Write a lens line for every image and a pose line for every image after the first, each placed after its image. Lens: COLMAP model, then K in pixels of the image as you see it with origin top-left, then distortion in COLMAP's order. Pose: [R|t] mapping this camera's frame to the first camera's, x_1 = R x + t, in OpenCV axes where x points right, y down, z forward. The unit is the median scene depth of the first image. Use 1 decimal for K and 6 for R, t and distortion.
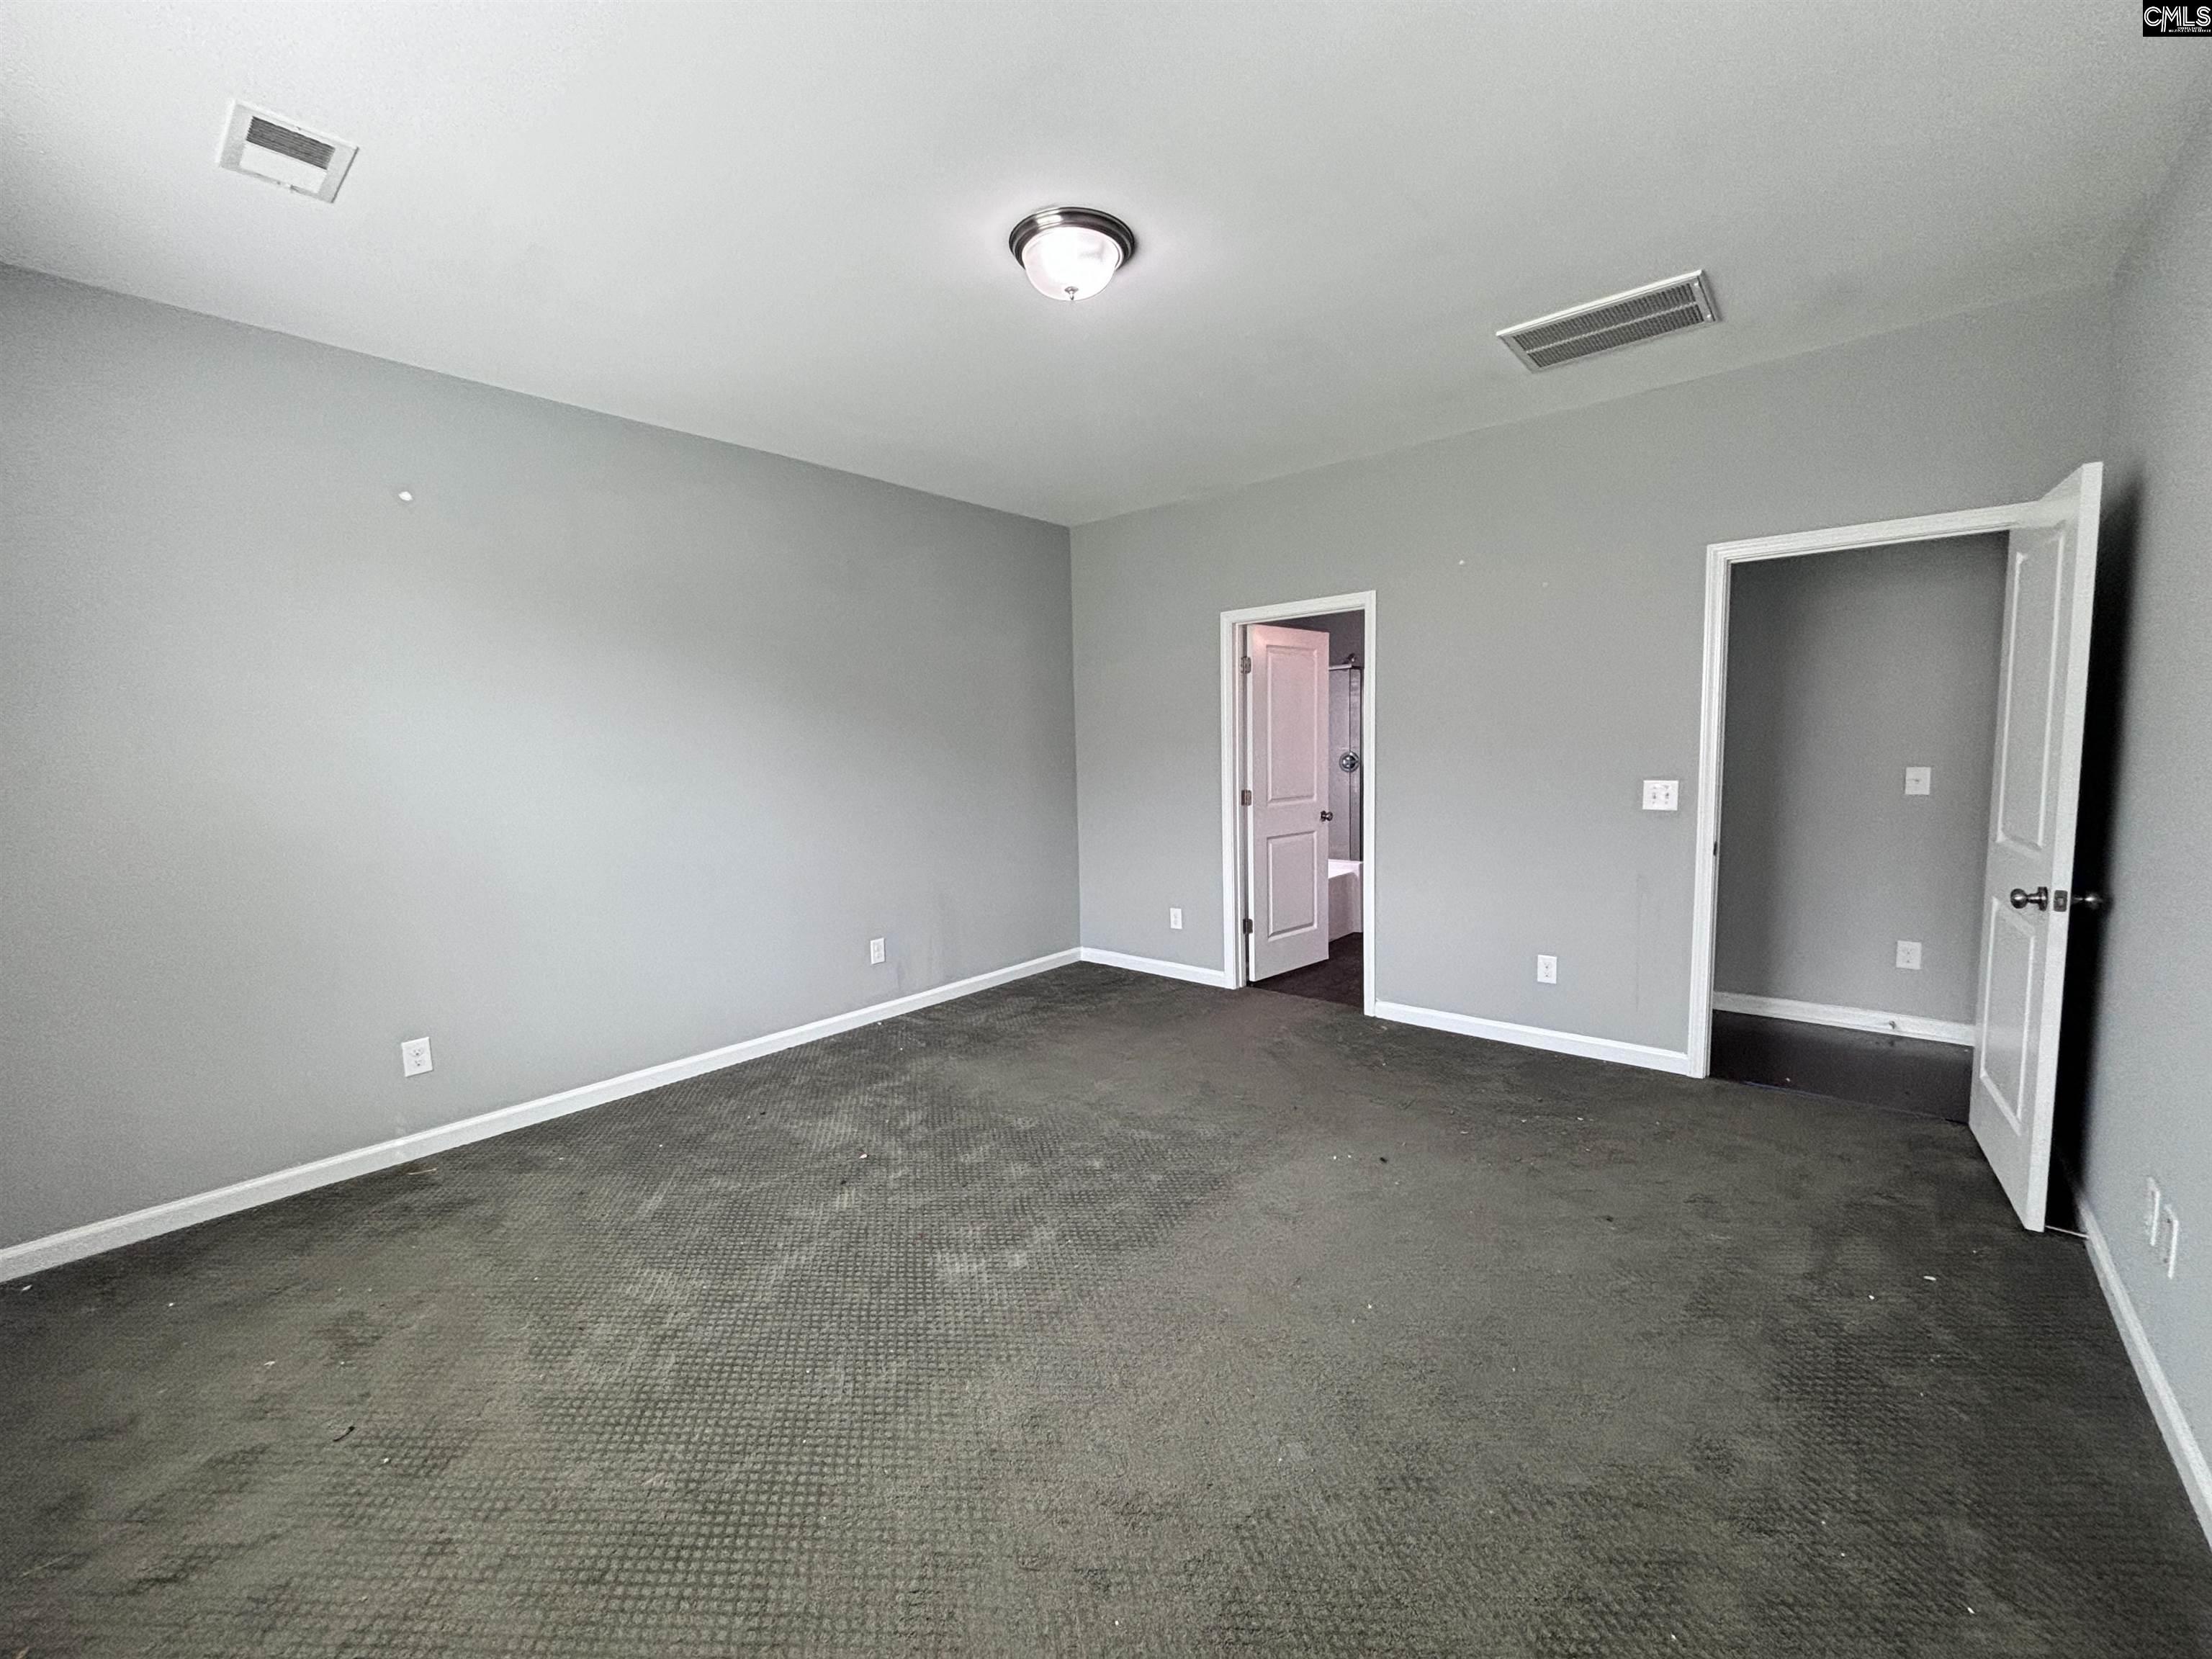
lens RADIAL K [[890.1, 0, 1108.1], [0, 890.1, 814.2], [0, 0, 1]] dist [-0.000509, 0.000002]
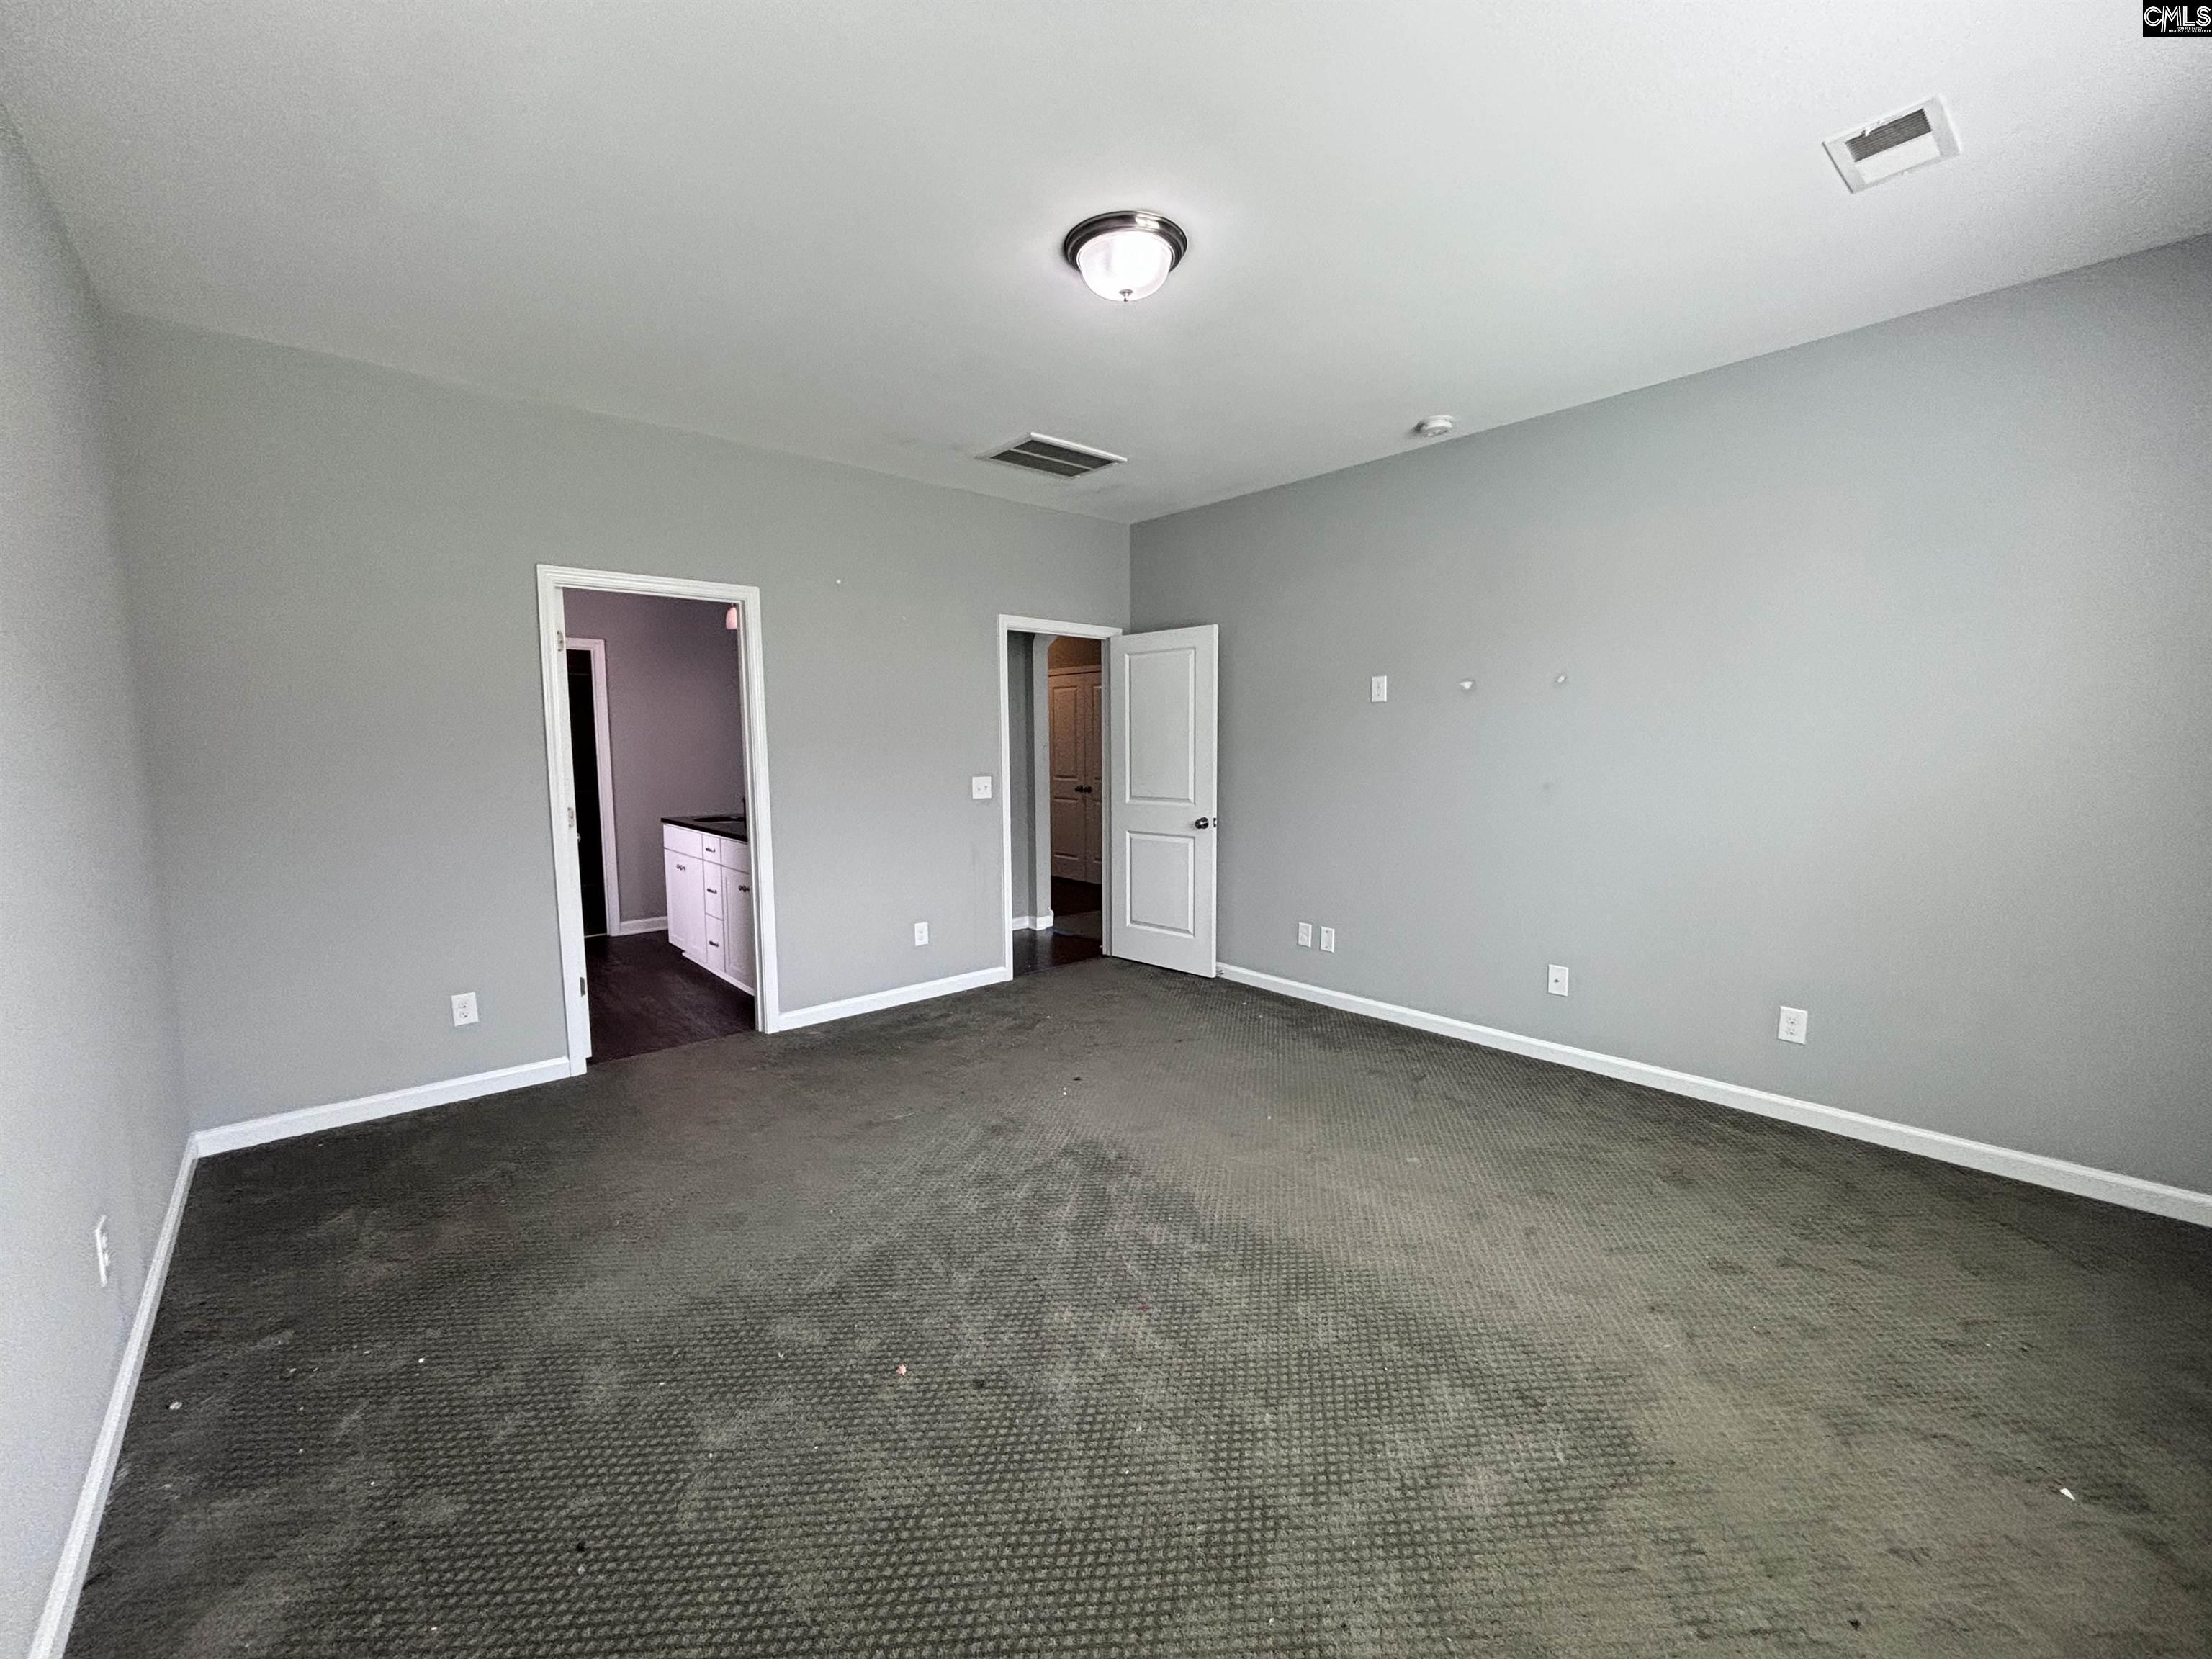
lens RADIAL K [[893.9, 0, 1106.0], [0, 893.9, 829.5], [0, 0, 1]] dist [0.000660, 0.000109]
pose [[0.139965, -0.076517, 0.987196, -0.731332], [0.076801, 0.994845, 0.066221, -0.033823], [-0.987173, 0.066549, 0.145120, 0.611322]]
